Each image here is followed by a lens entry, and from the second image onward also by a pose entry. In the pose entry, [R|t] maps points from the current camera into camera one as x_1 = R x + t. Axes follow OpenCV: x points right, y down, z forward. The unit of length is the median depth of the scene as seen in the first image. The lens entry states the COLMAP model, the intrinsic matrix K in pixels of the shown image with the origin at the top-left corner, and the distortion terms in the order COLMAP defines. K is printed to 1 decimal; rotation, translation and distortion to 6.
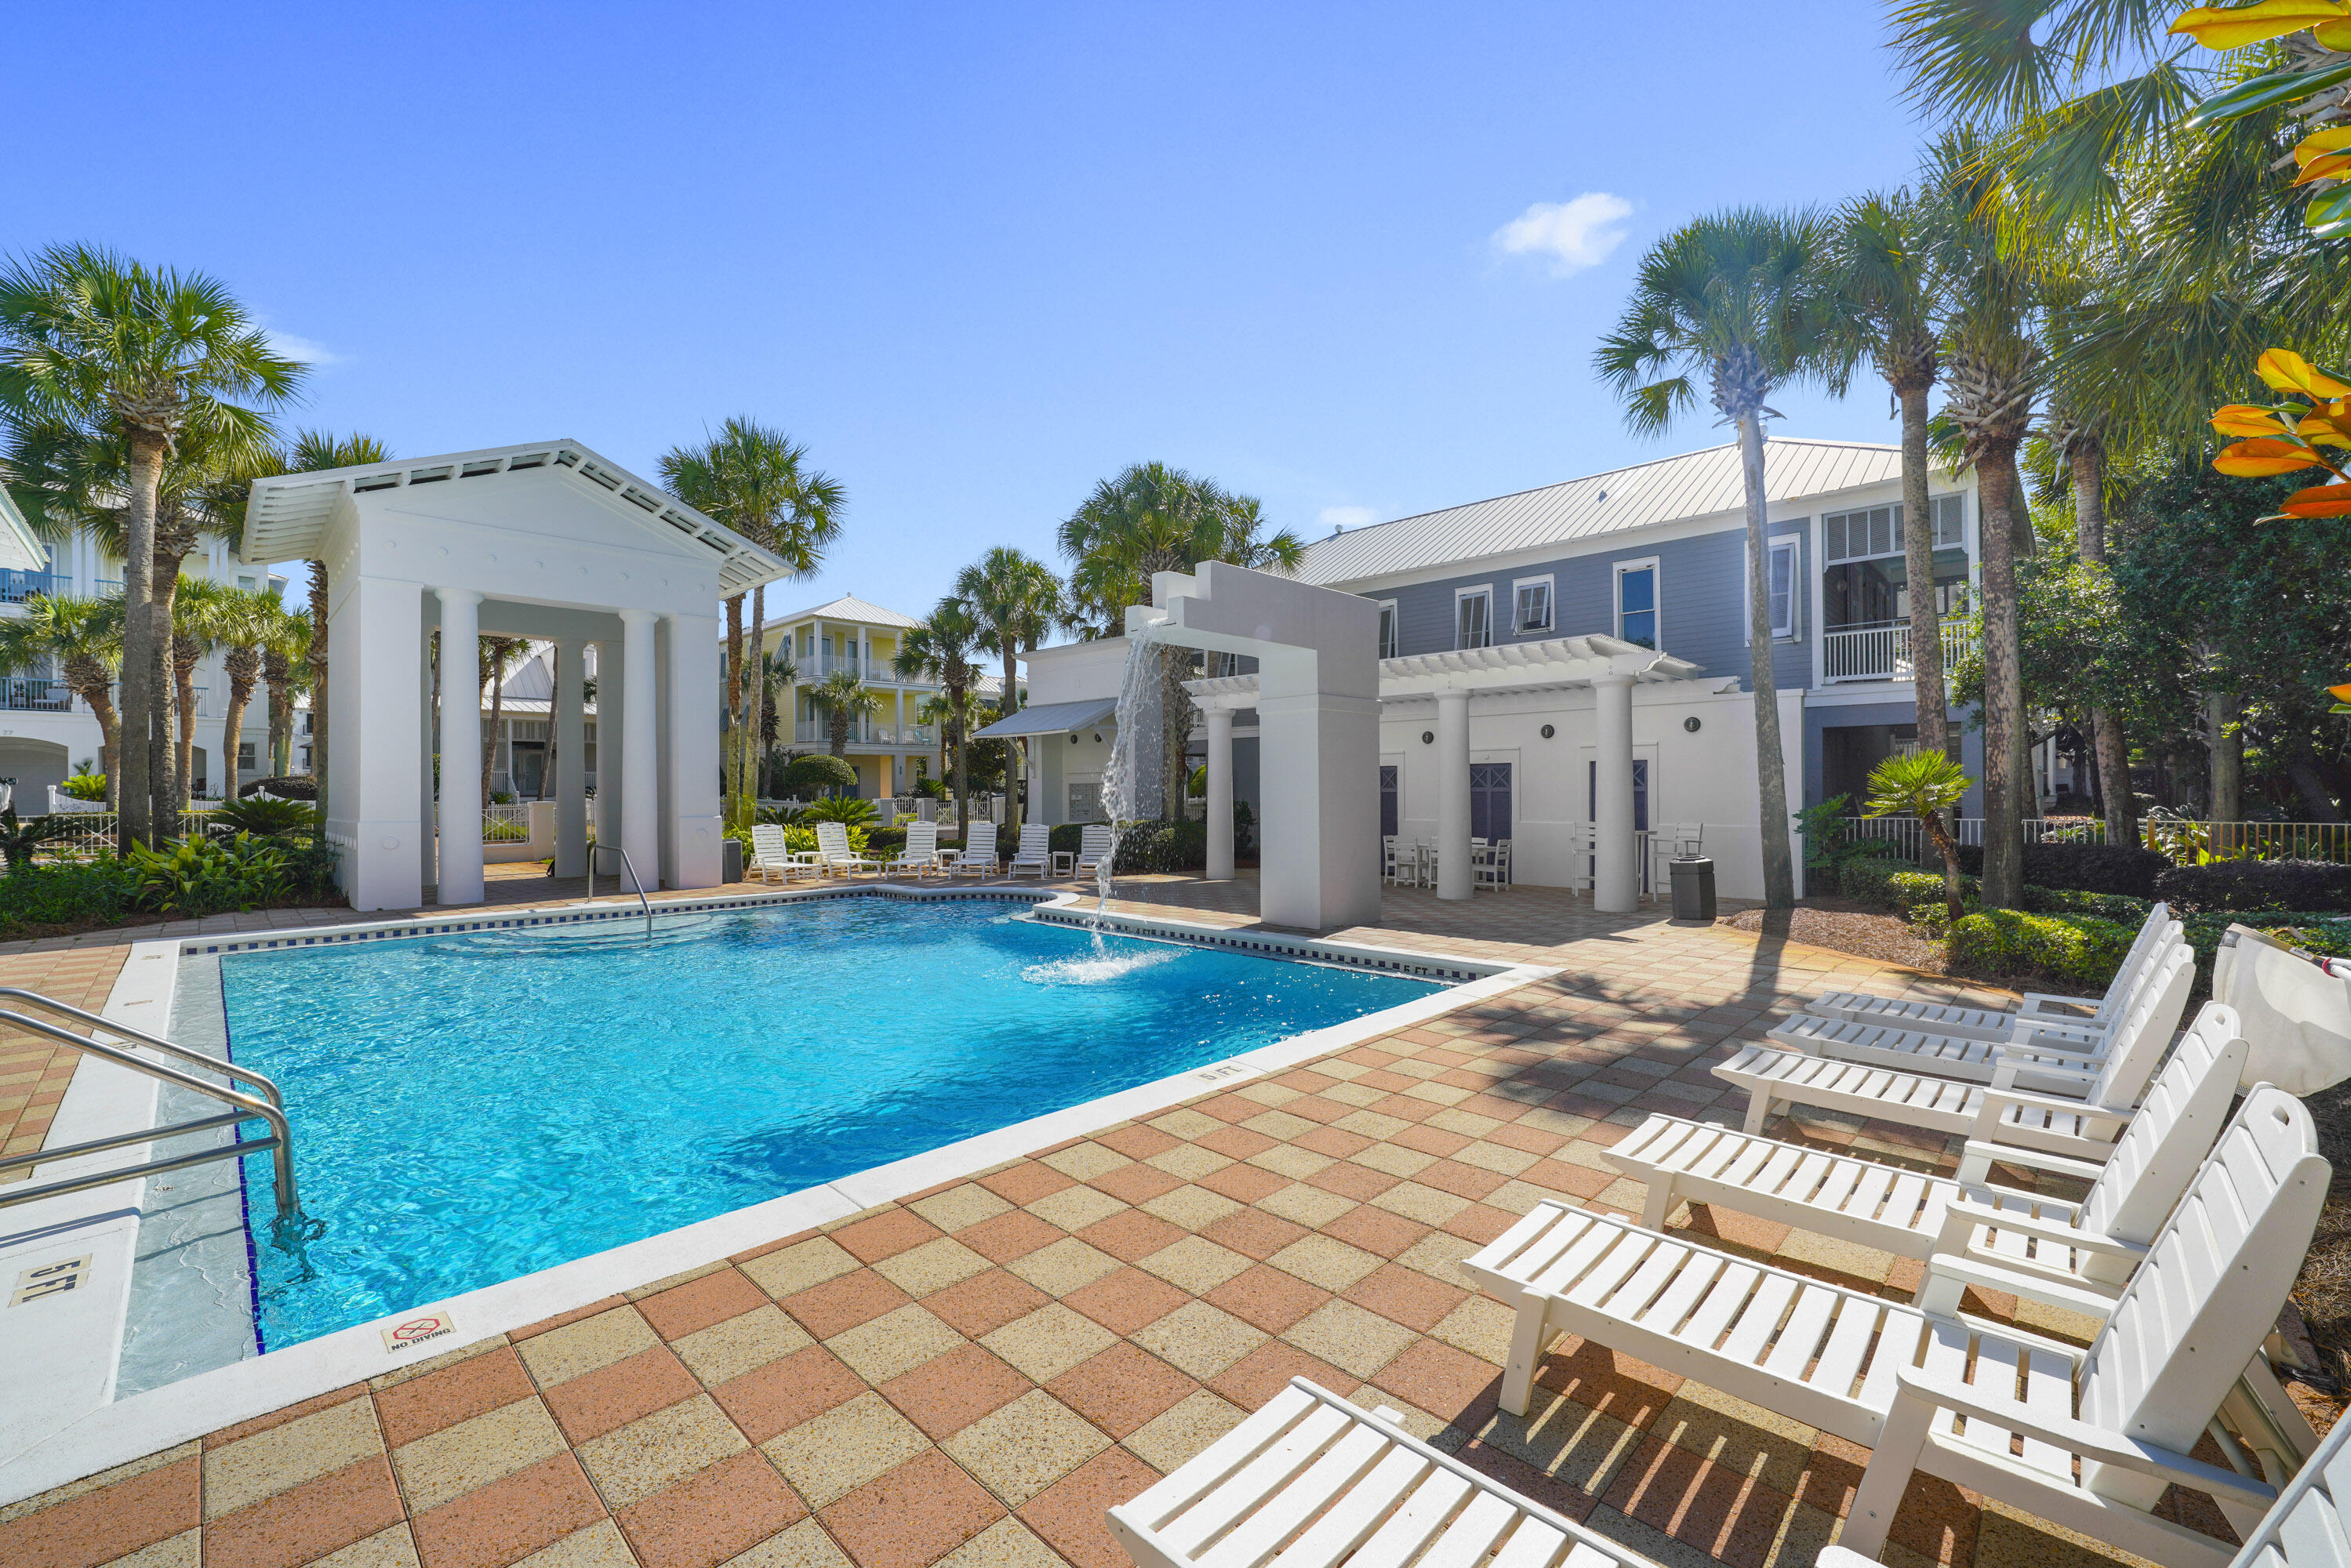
lens RADIAL K [[1038.8, 0, 1210.4], [0, 1038.8, 798.5], [0, 0, 1]] dist [-0.016030, 0.005738]
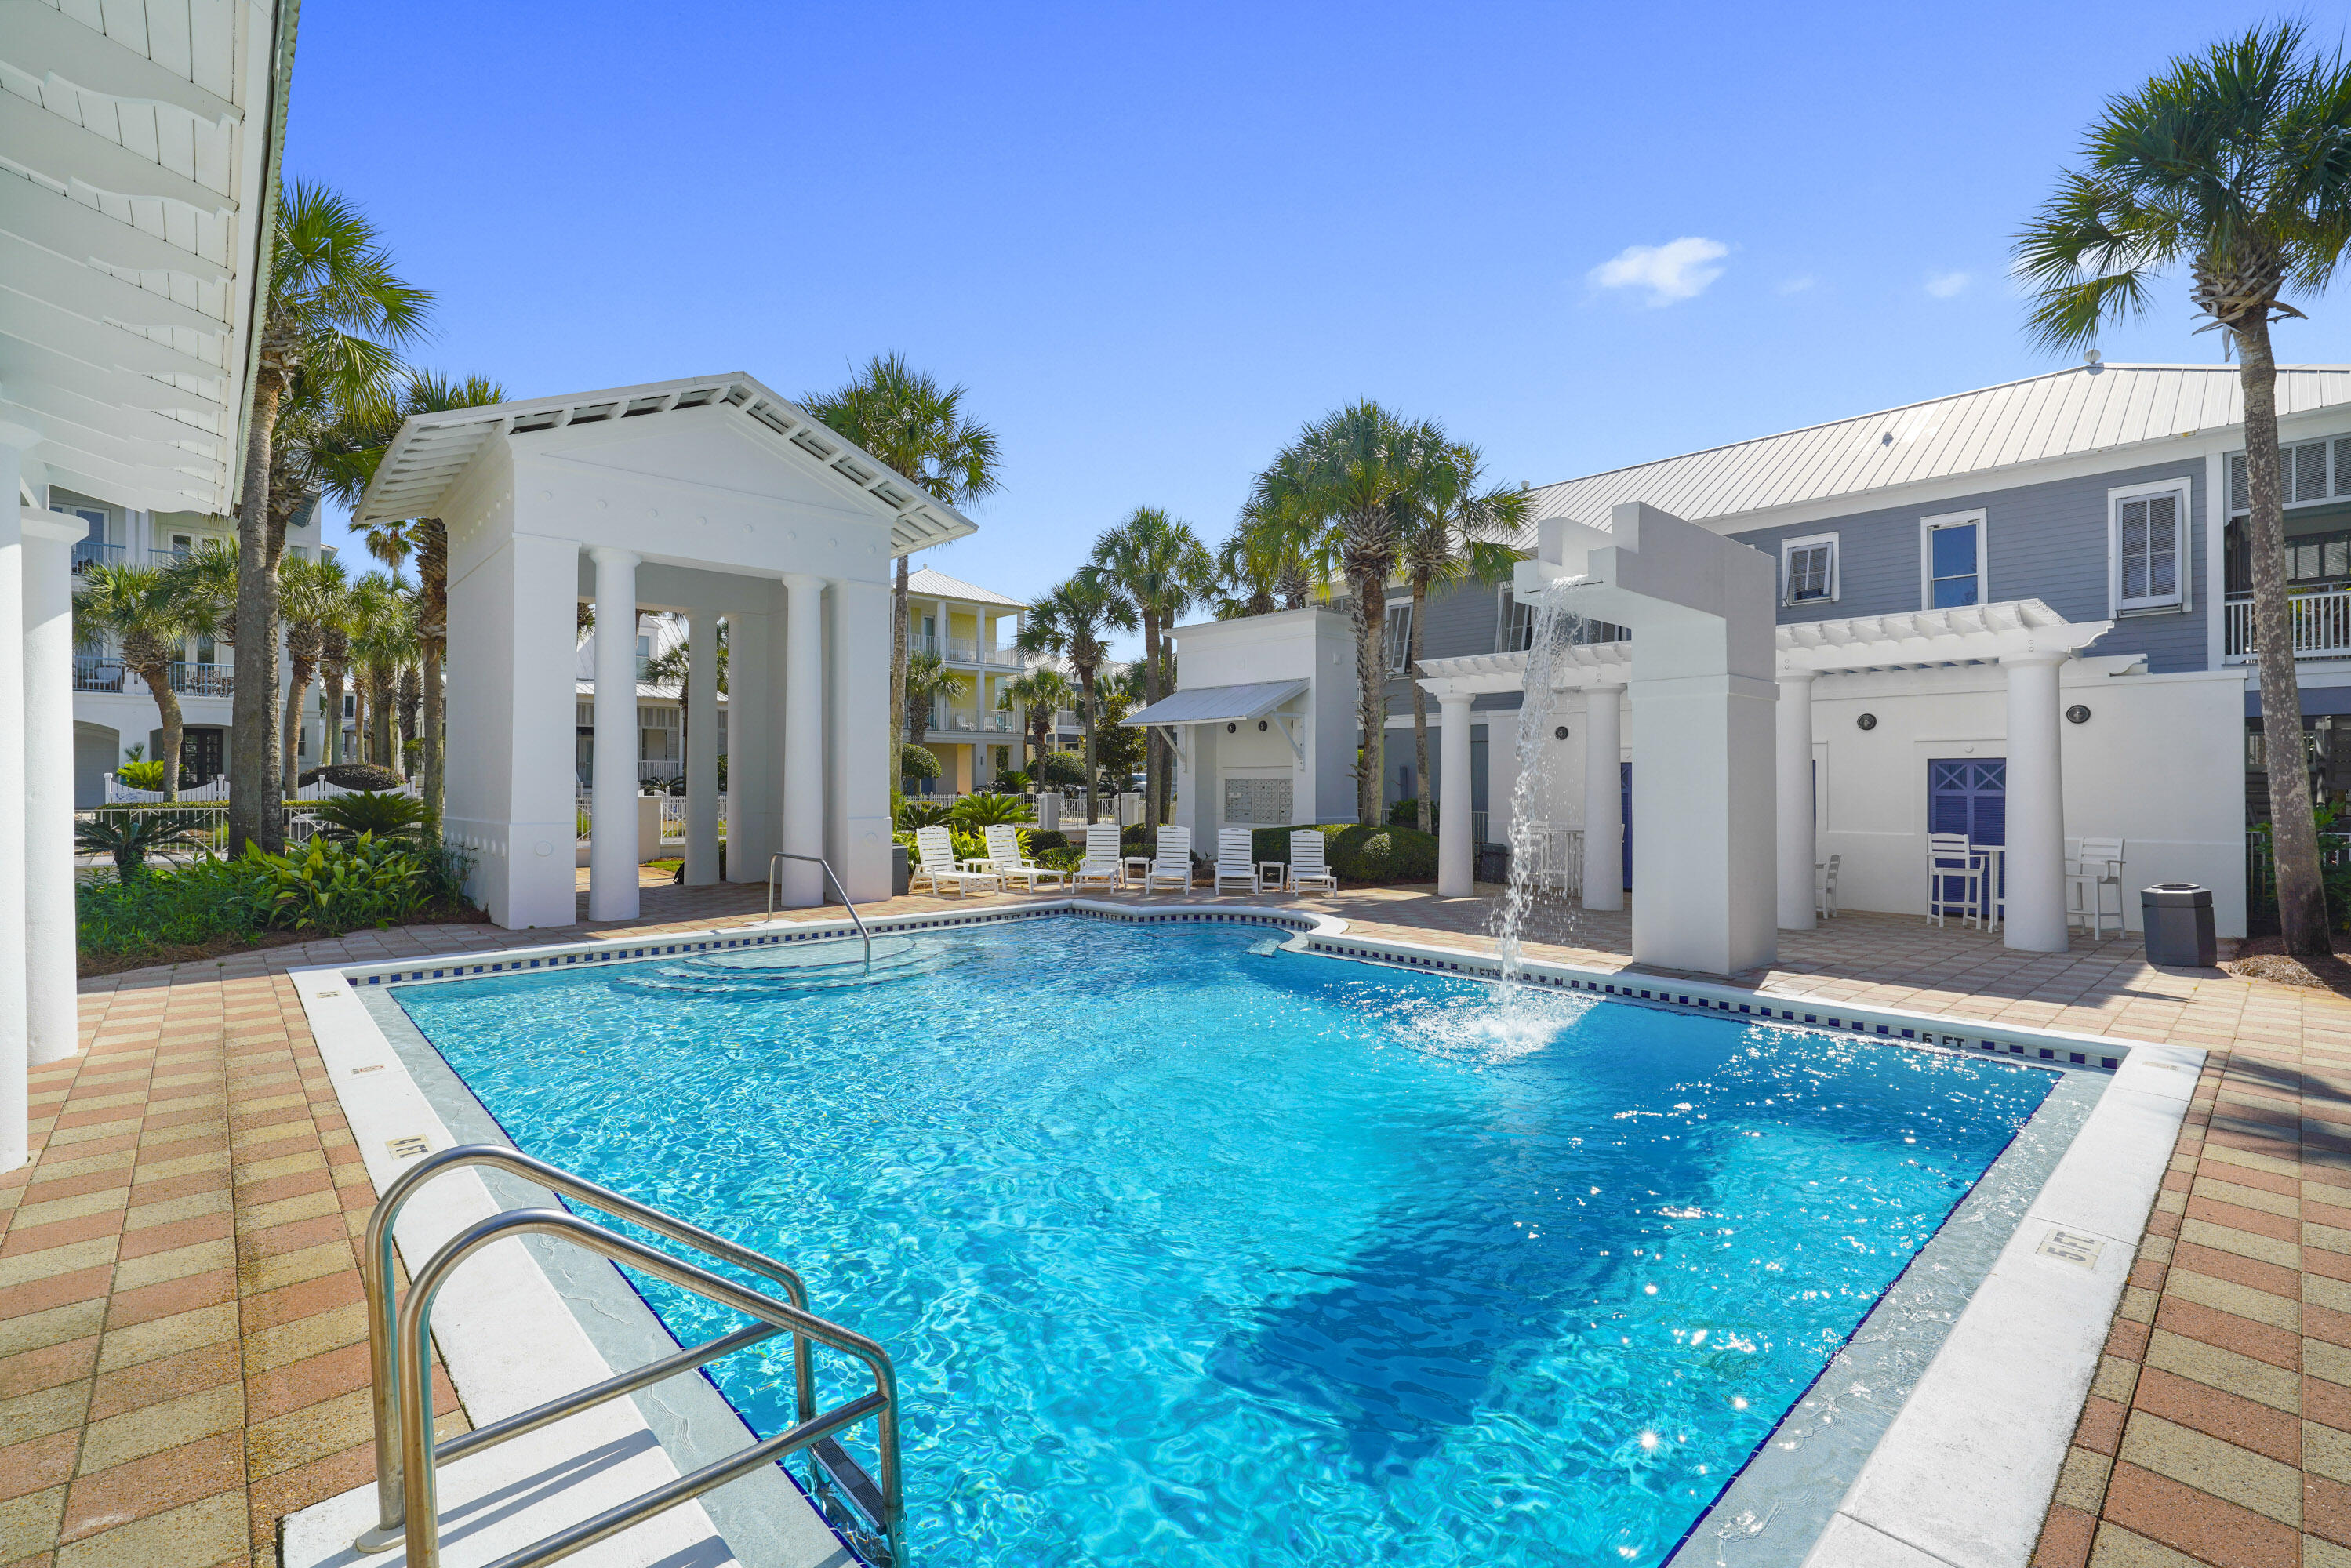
lens RADIAL K [[1122.4, 0, 1175.5], [0, 1122.4, 784.0], [0, 0, 1]] dist [-0.002175, 0.000323]
pose [[0.998220, 0.007473, -0.059175, -0.166918], [-0.007830, 0.999953, -0.005790, -0.006285], [0.059129, 0.006243, 0.998231, 0.083588]]
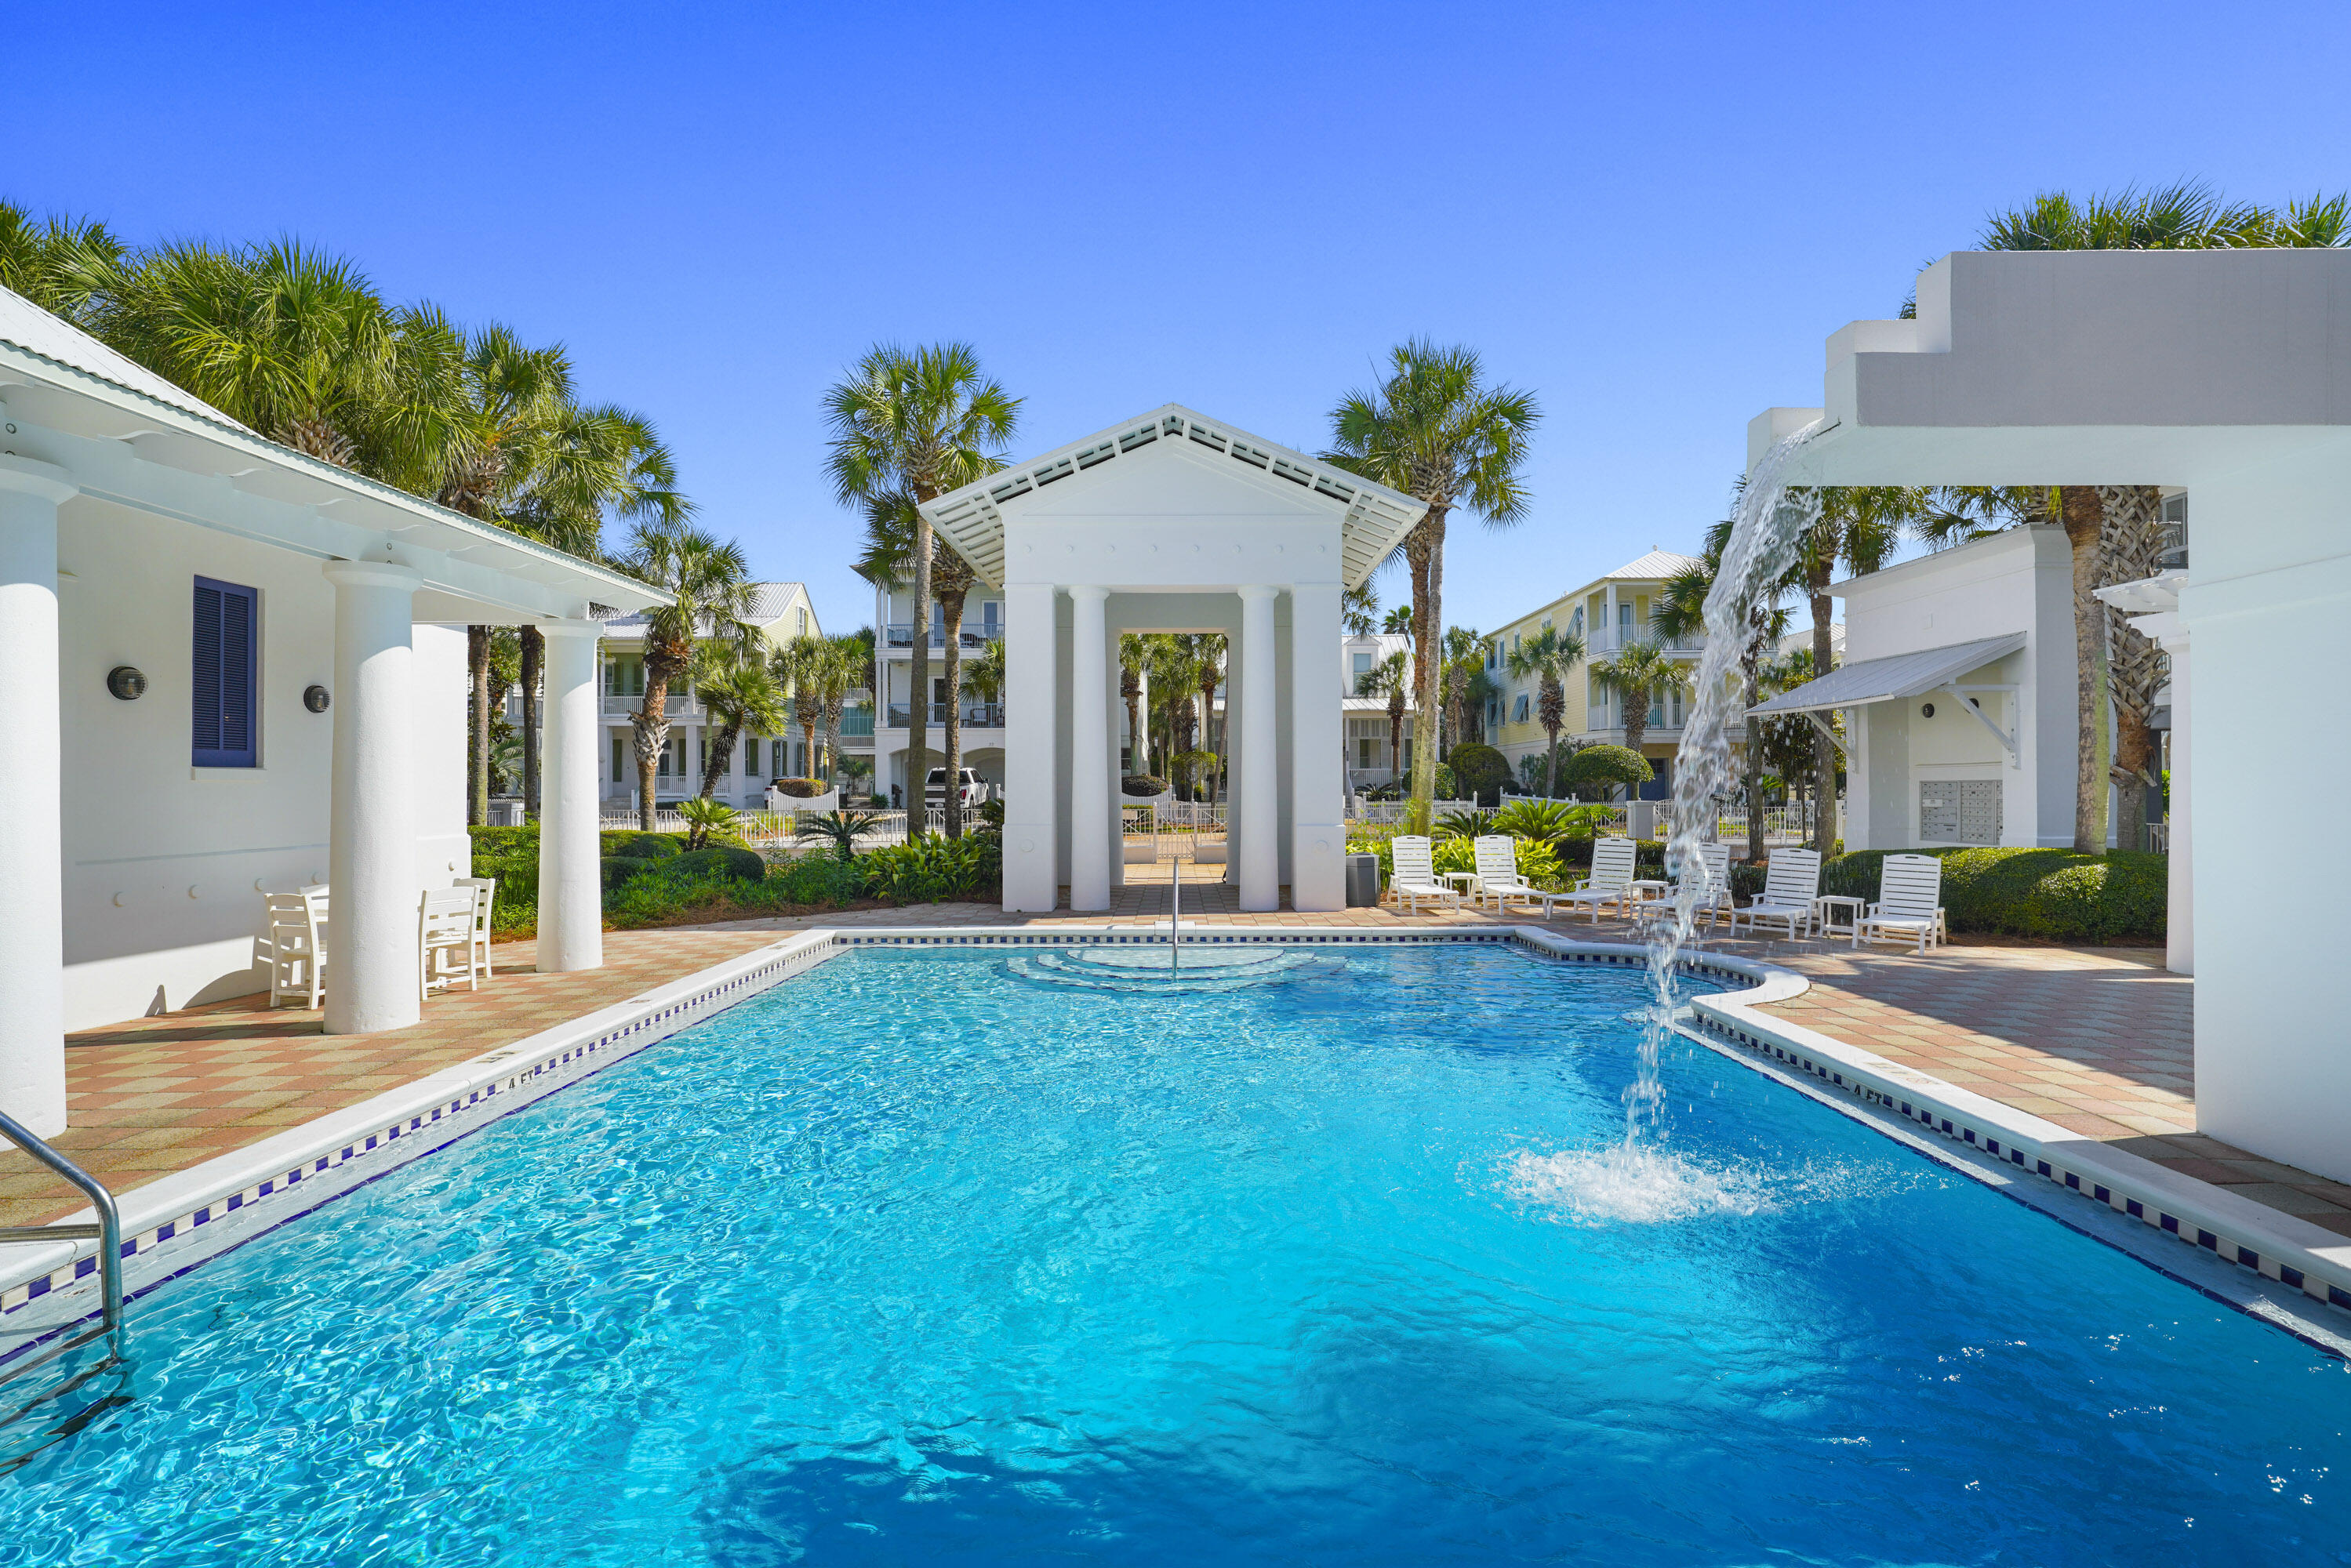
lens RADIAL K [[1121.0, 0, 1134.1], [0, 1121.0, 778.2], [0, 0, 1]] dist [0.009618, 0.000624]
pose [[0.676551, -0.003973, -0.736385, 0.060637], [-0.005952, 0.999923, -0.010863, -0.008250], [0.736372, 0.011732, 0.676475, 0.251706]]
